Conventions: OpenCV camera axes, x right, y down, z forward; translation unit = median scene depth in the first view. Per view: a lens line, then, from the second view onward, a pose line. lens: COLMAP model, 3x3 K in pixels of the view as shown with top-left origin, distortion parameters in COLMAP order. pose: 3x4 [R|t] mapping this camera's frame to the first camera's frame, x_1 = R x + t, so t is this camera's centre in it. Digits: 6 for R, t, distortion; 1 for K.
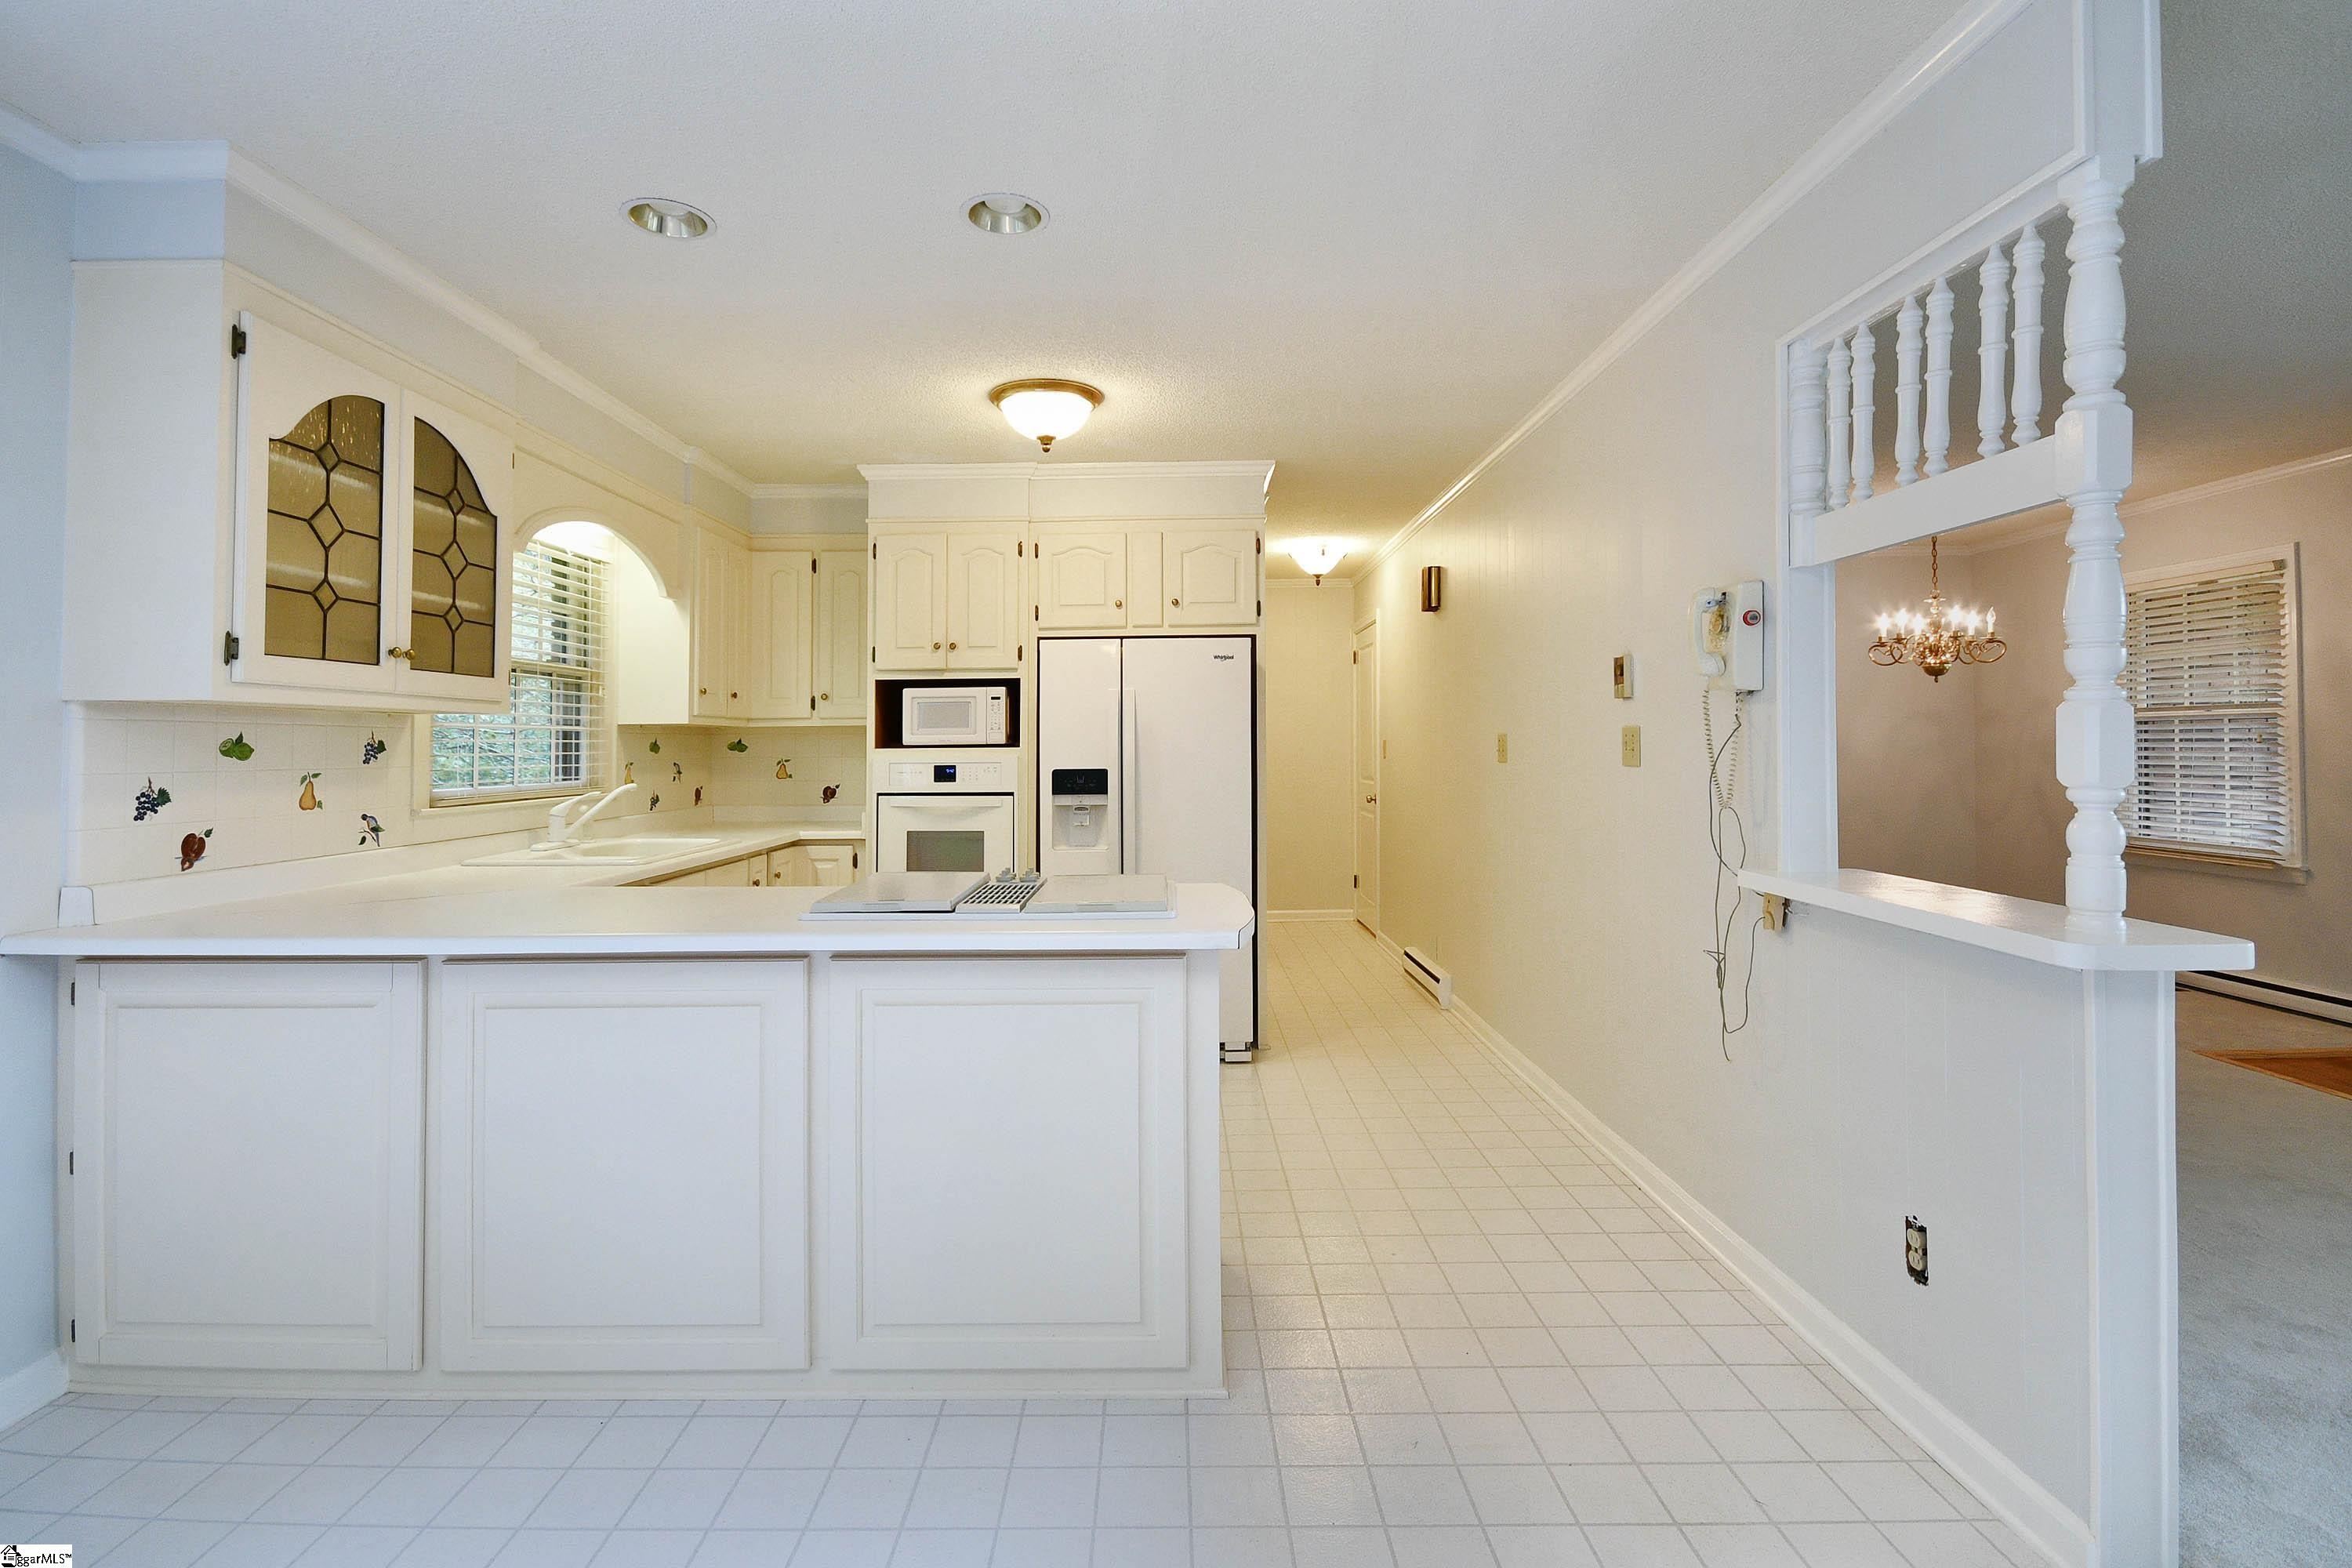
lens RADIAL K [[1139.7, 0, 1140.1], [0, 1139.7, 747.5], [0, 0, 1]] dist [0.002754, -0.003746]
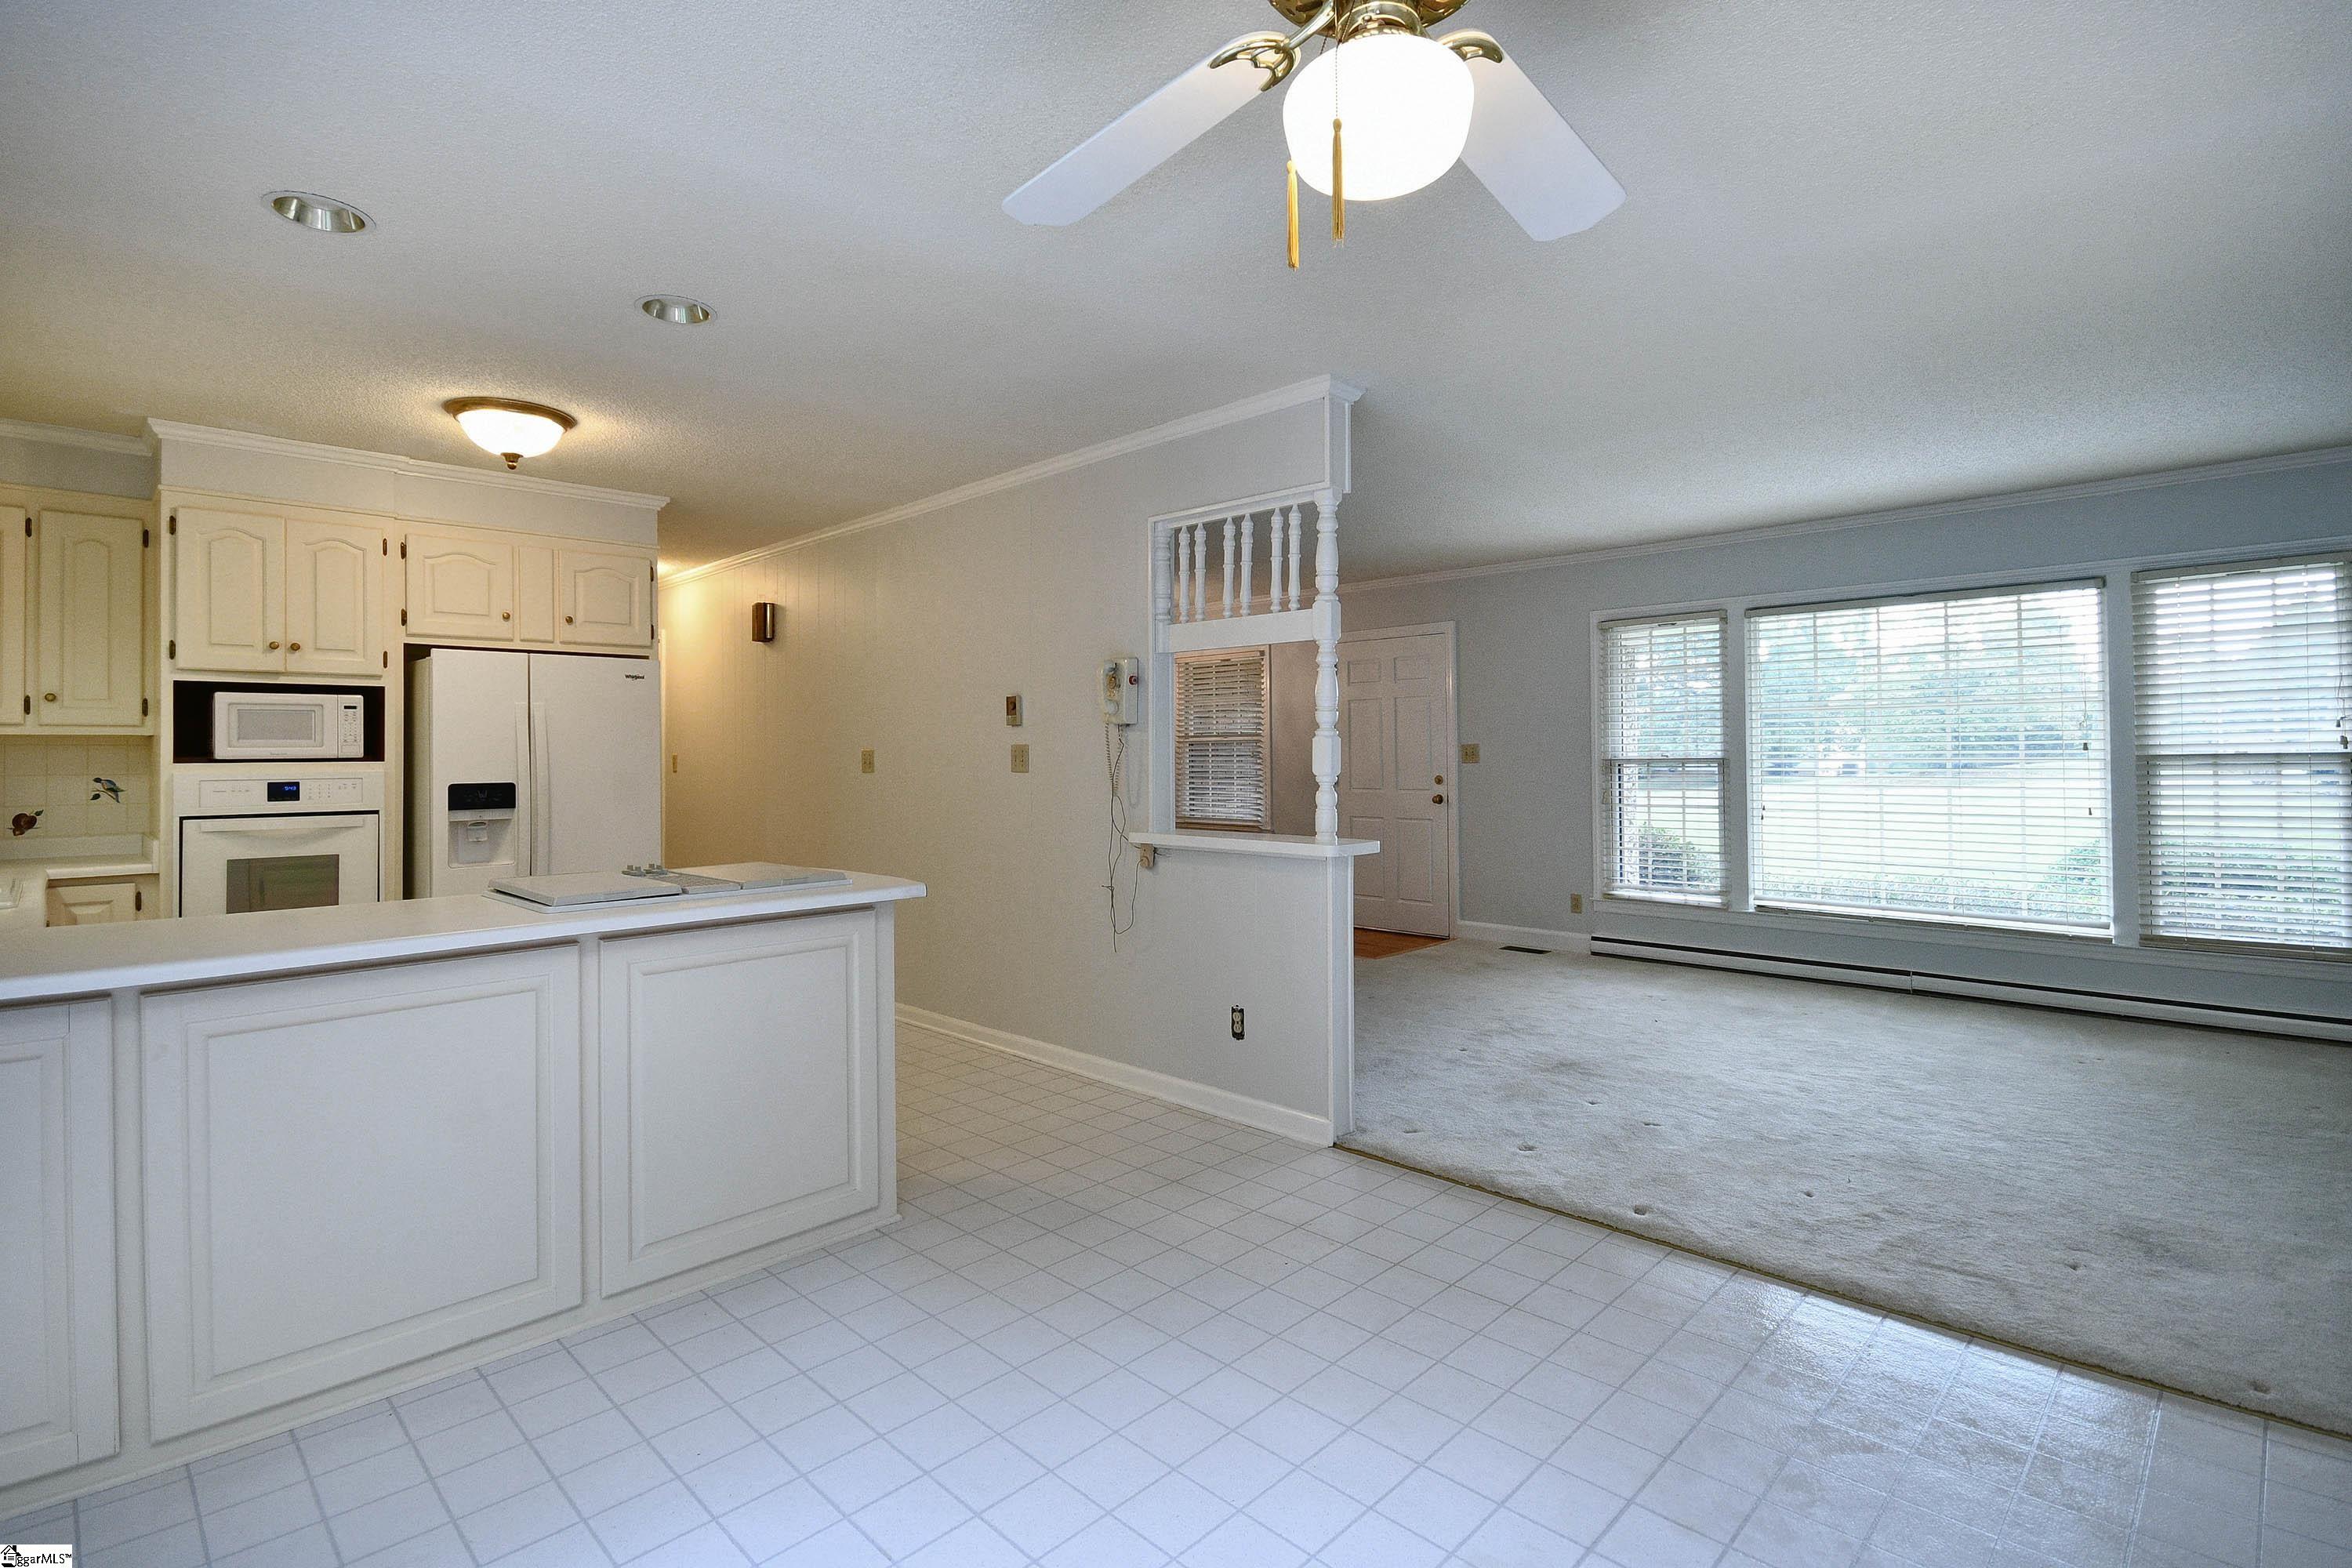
lens RADIAL K [[1139.7, 0, 1200.5], [0, 1139.7, 762.4], [0, 0, 1]] dist [0.002754, -0.003746]
pose [[0.681063, -0.003441, 0.732217, -0.408679], [0.004380, 0.999990, 0.000625, 0.003629], [-0.732212, 0.002781, 0.681071, -0.135296]]
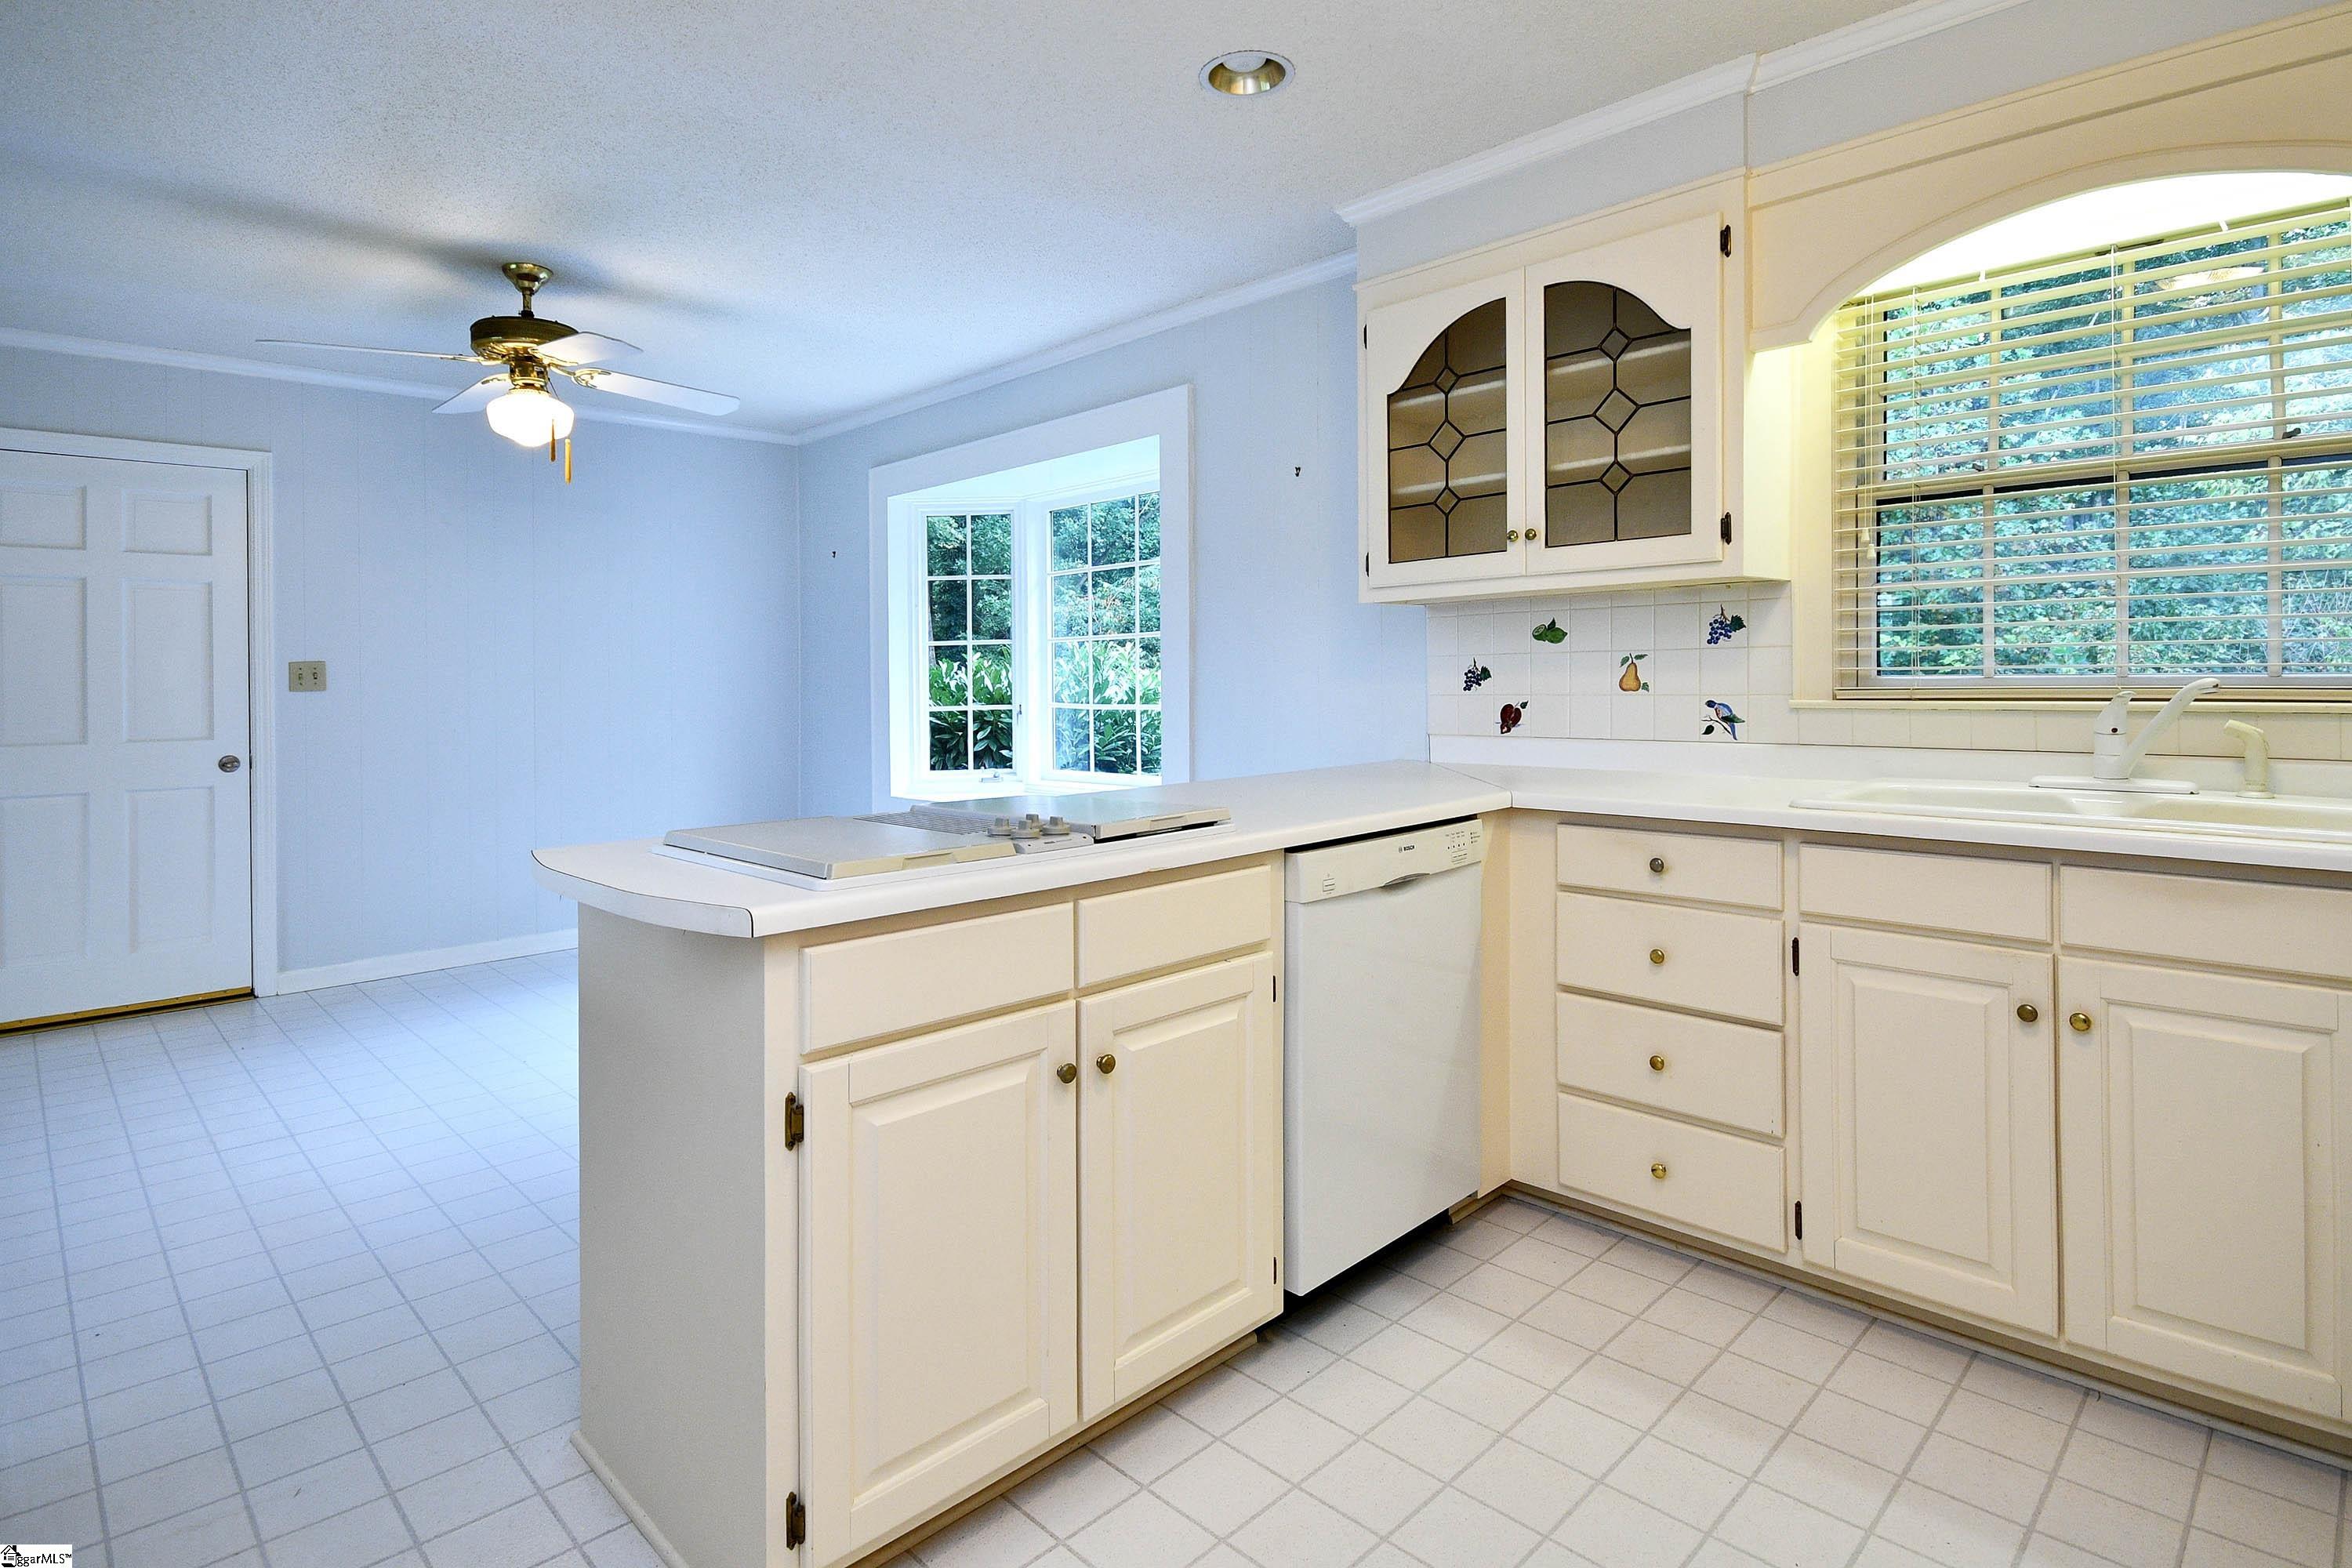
lens RADIAL K [[1200.9, 0, 1151.3], [0, 1200.9, 682.0], [0, 0, 1]] dist [-0.001521, -0.001189]
pose [[-0.712765, 0.019376, -0.701136, 0.230856], [0.019308, 0.999782, 0.008000, 0.022409], [0.701138, -0.007835, -0.712983, 1.097726]]
